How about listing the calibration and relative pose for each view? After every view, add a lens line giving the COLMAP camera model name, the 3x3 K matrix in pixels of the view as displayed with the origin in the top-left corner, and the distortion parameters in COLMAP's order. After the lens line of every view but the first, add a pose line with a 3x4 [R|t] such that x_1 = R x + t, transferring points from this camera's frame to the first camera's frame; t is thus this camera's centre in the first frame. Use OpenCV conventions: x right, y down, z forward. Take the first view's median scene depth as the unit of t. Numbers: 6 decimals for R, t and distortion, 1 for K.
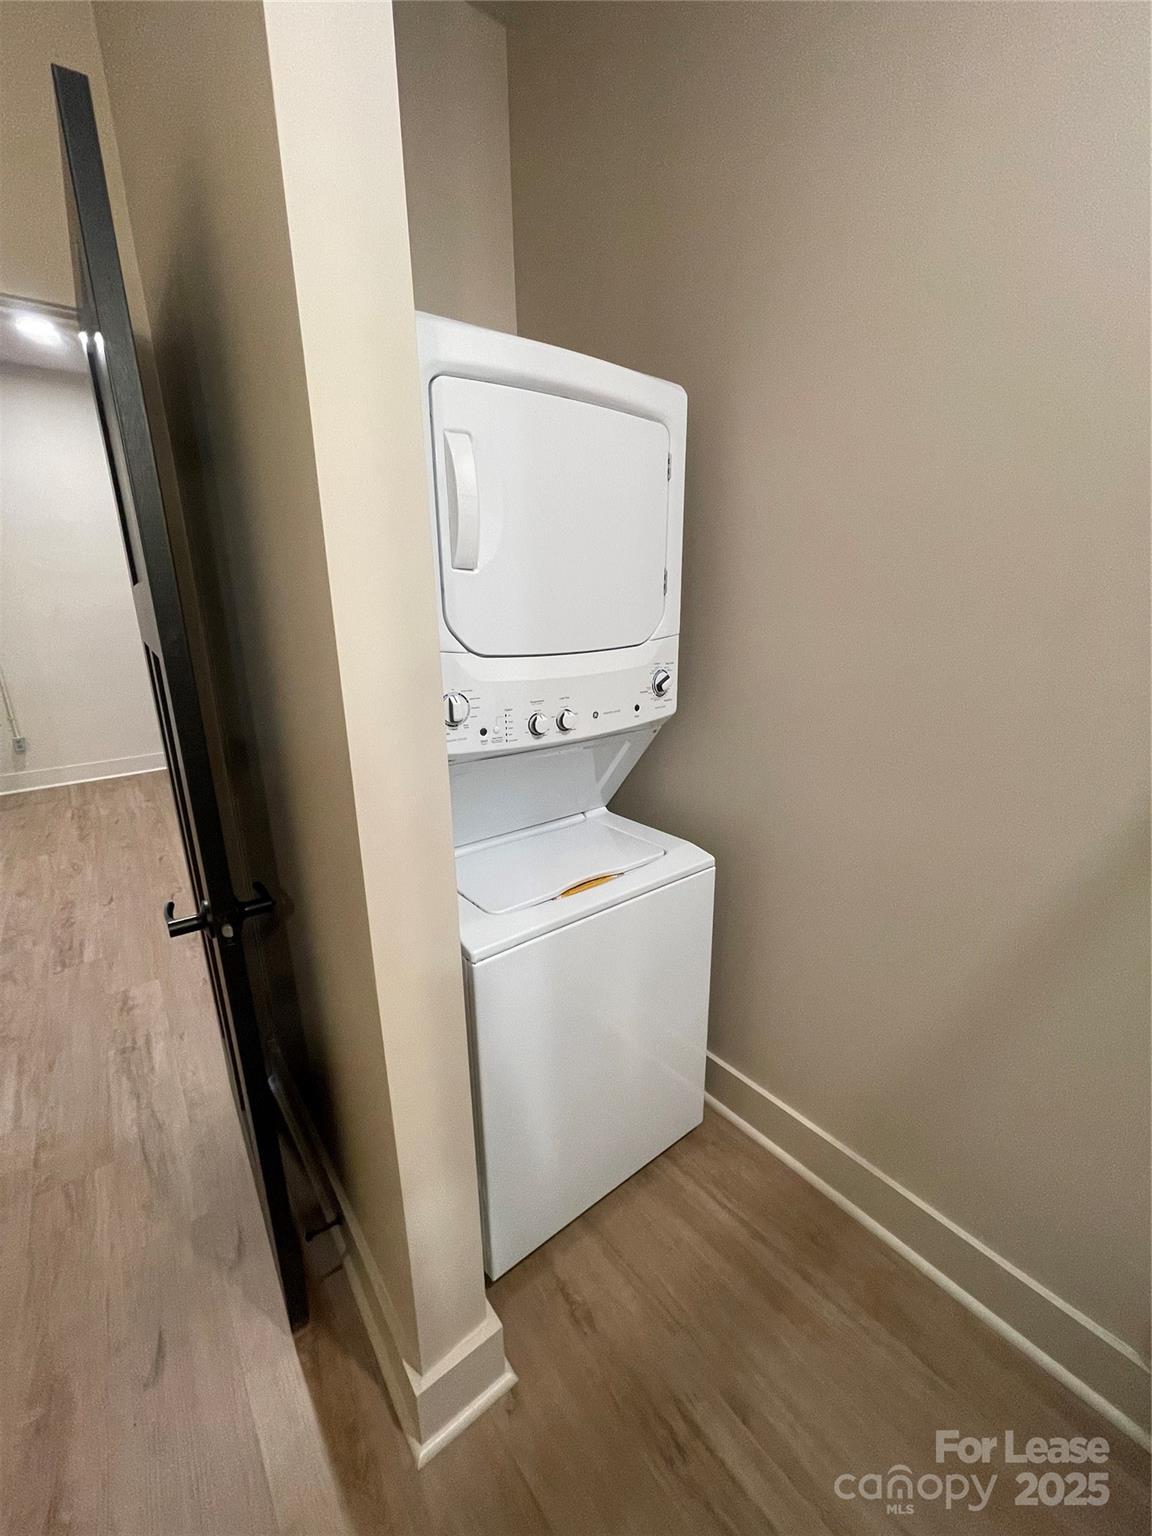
lens RADIAL K [[620.2, 0, 575.7], [0, 620.2, 760.0], [0, 0, 1]] dist [-0.001941, 0.001262]
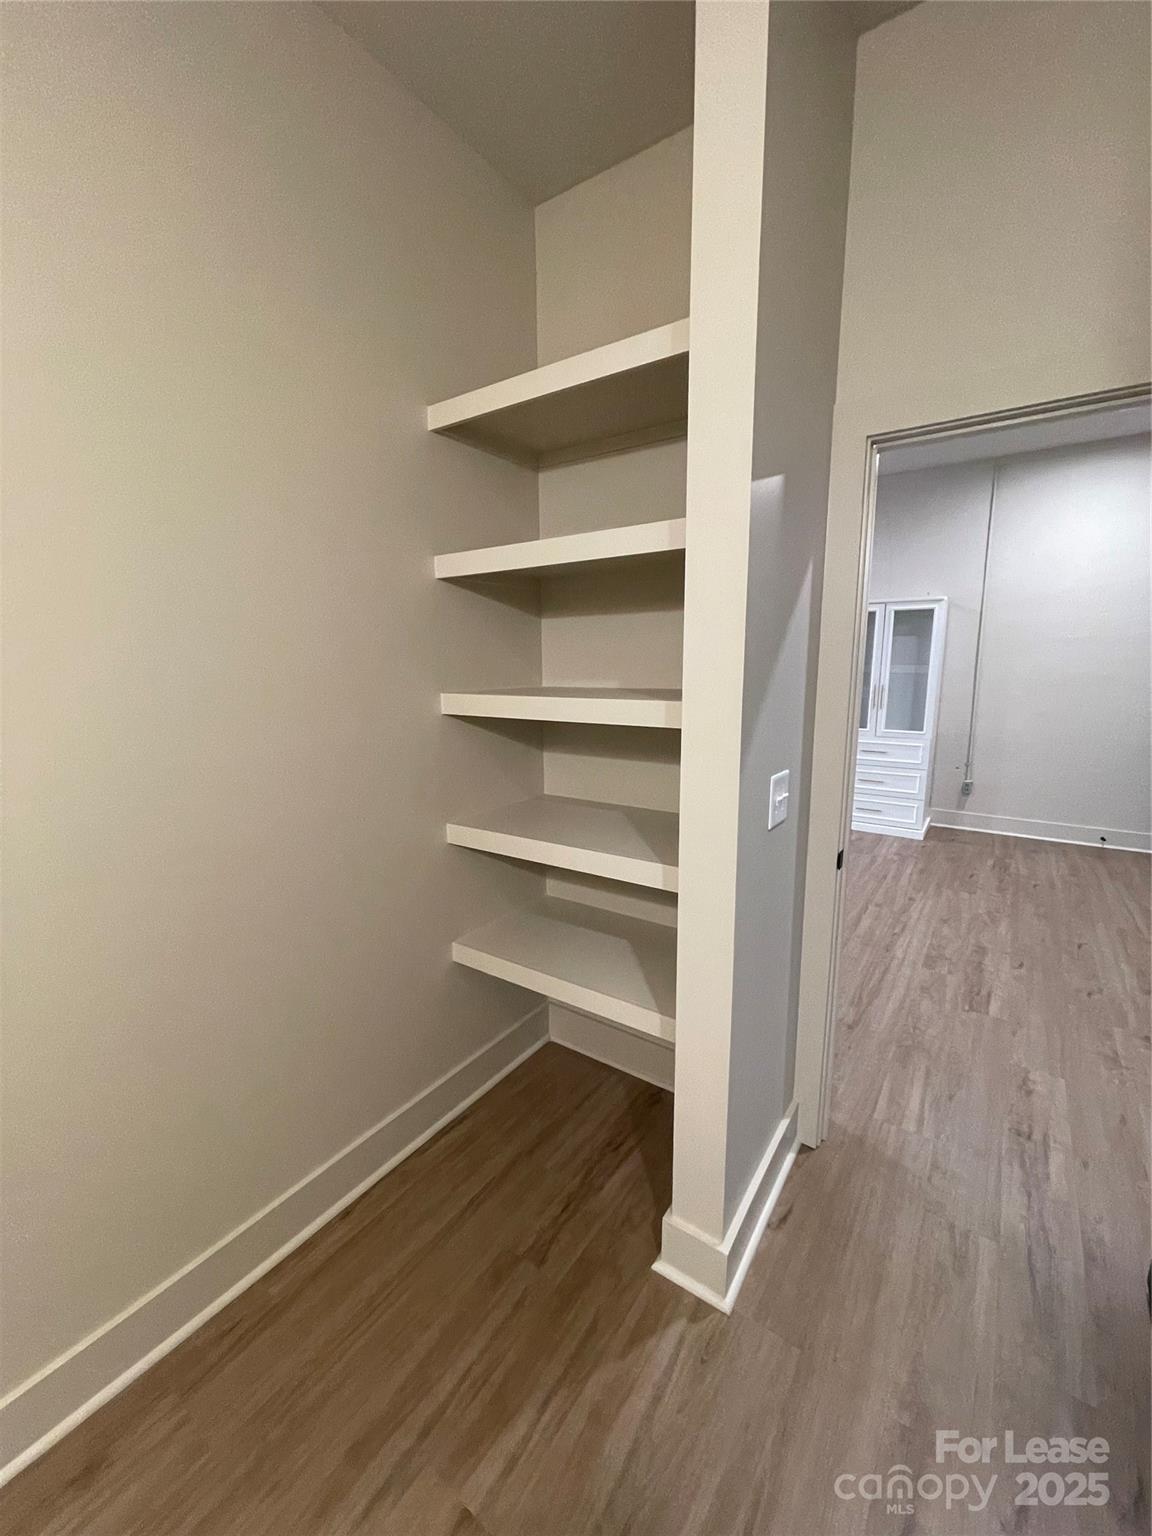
lens RADIAL K [[620.2, 0, 573.6], [0, 620.2, 767.7], [0, 0, 1]] dist [-0.001941, 0.001262]
pose [[0.290707, 0.182940, -0.939161, -0.087904], [-0.252704, 0.961379, 0.109047, -0.003317], [0.922838, 0.205629, 0.325709, -0.044198]]
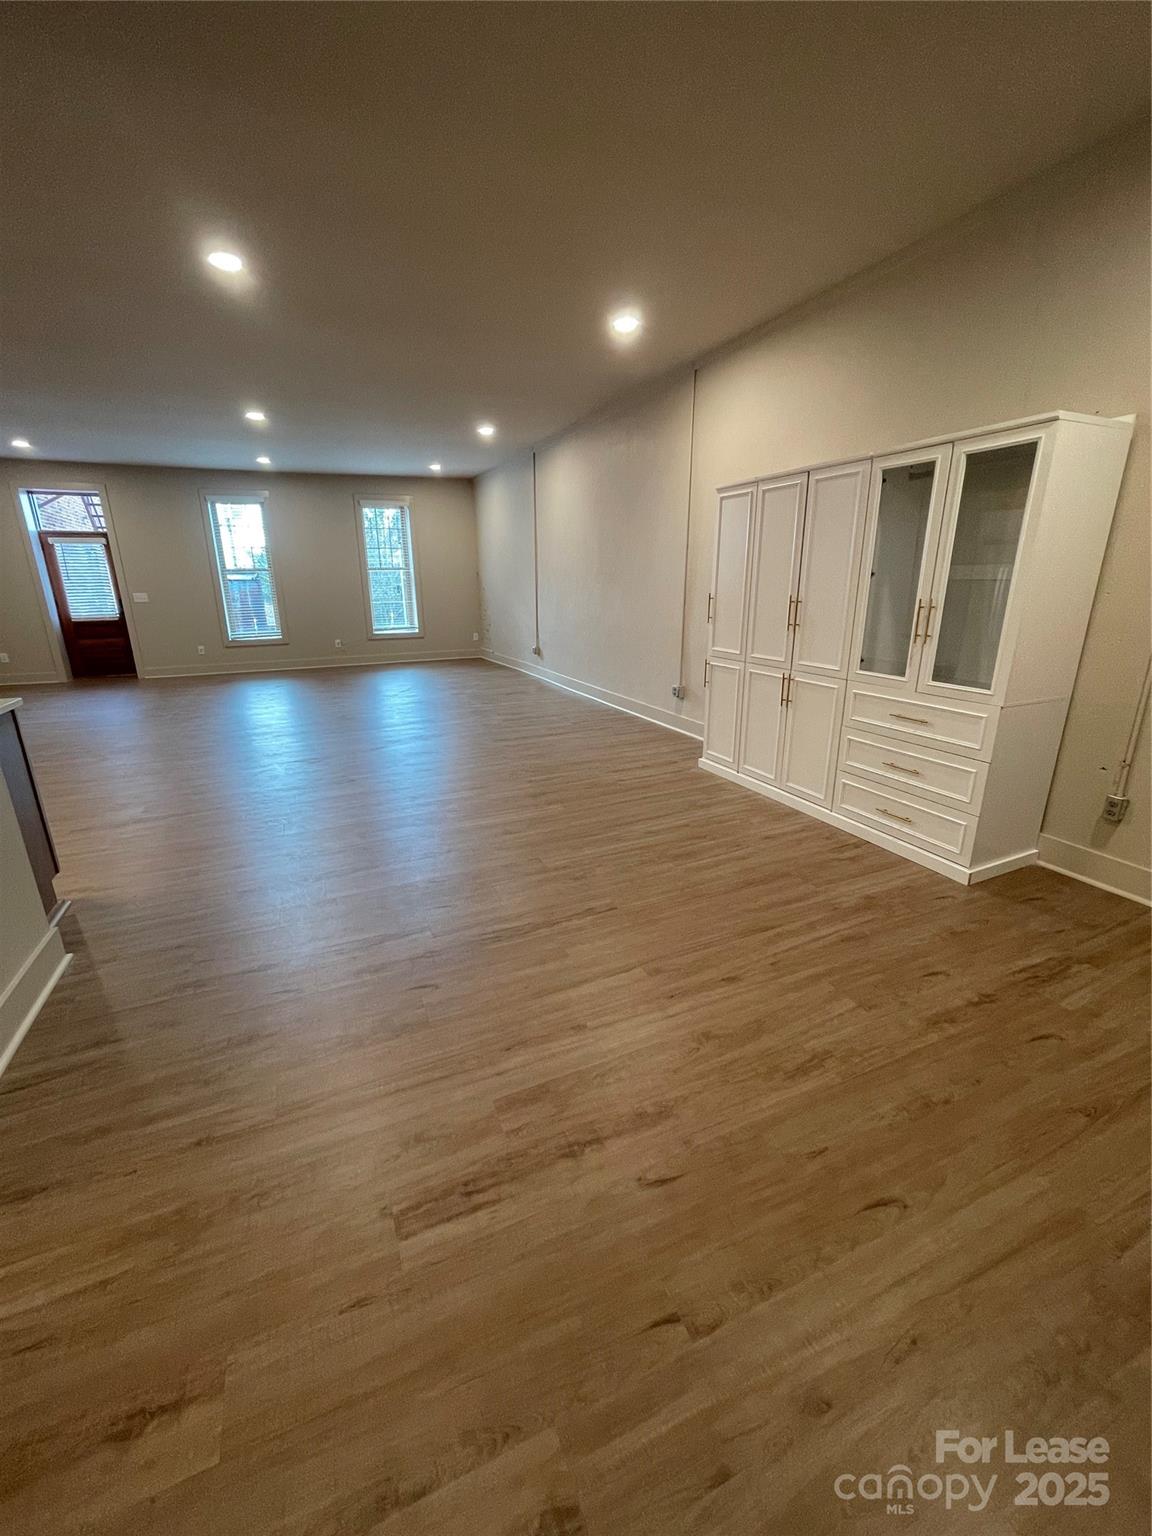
lens RADIAL K [[620.2, 0, 576.0], [0, 620.2, 767.8], [0, 0, 1]] dist [-0.001941, 0.001262]
pose [[-0.242916, 0.306348, -0.920404, -0.391173], [-0.245727, 0.898444, 0.363891, -0.221095], [0.938408, 0.314563, -0.142968, 0.909327]]
